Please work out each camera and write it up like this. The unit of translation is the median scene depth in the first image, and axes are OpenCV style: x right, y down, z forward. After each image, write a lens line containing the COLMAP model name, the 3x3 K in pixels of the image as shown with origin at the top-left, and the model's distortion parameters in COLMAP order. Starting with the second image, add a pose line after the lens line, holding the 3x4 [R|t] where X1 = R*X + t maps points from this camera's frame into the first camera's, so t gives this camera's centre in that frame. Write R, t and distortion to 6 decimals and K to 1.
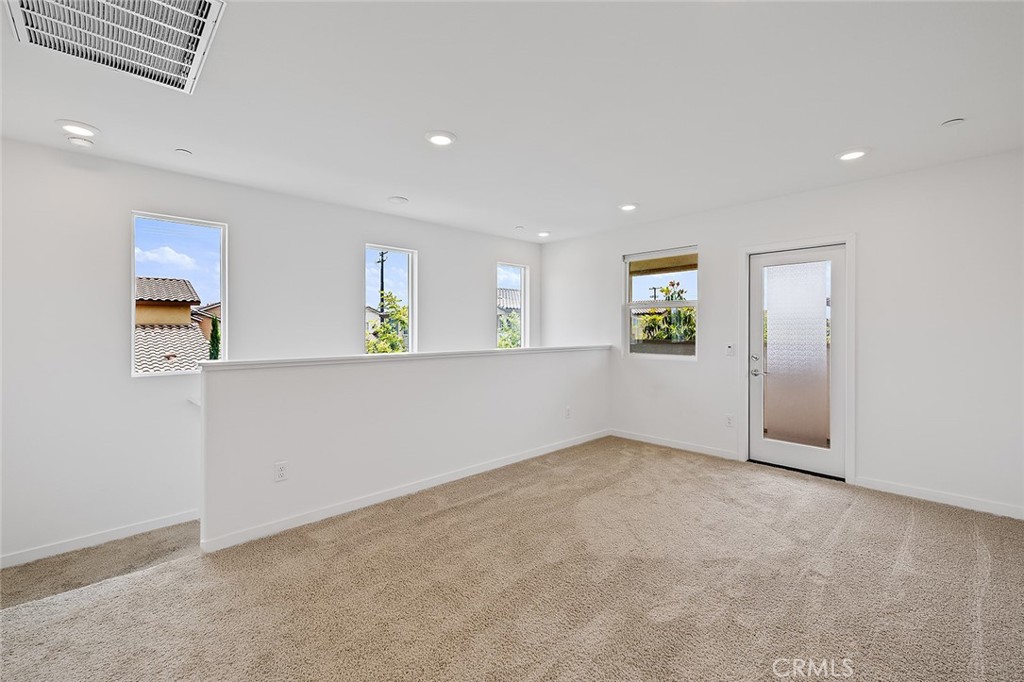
lens RADIAL K [[434.2, 0, 508.0], [0, 434.2, 328.6], [0, 0, 1]] dist [-0.000542, -0.000345]
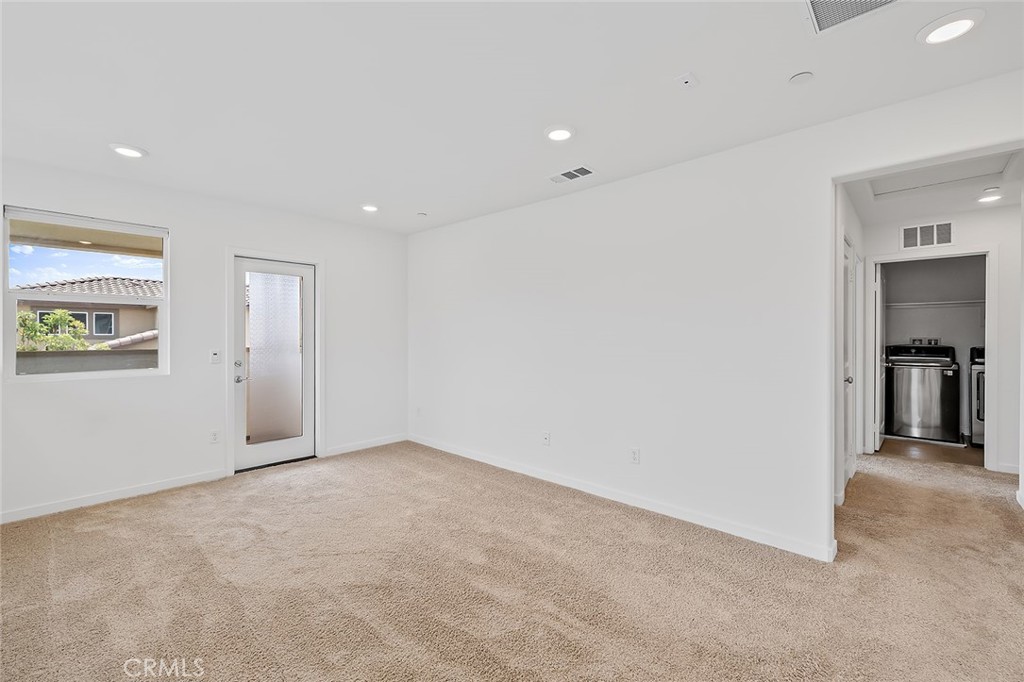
lens RADIAL K [[427.4, 0, 514.3], [0, 427.4, 336.7], [0, 0, 1]] dist [-0.001243, 0.000008]
pose [[-0.062094, -0.004165, 0.998062, -0.449563], [-0.000659, 0.999991, 0.004132, 0.003078], [-0.998070, -0.000402, -0.062096, 0.487783]]
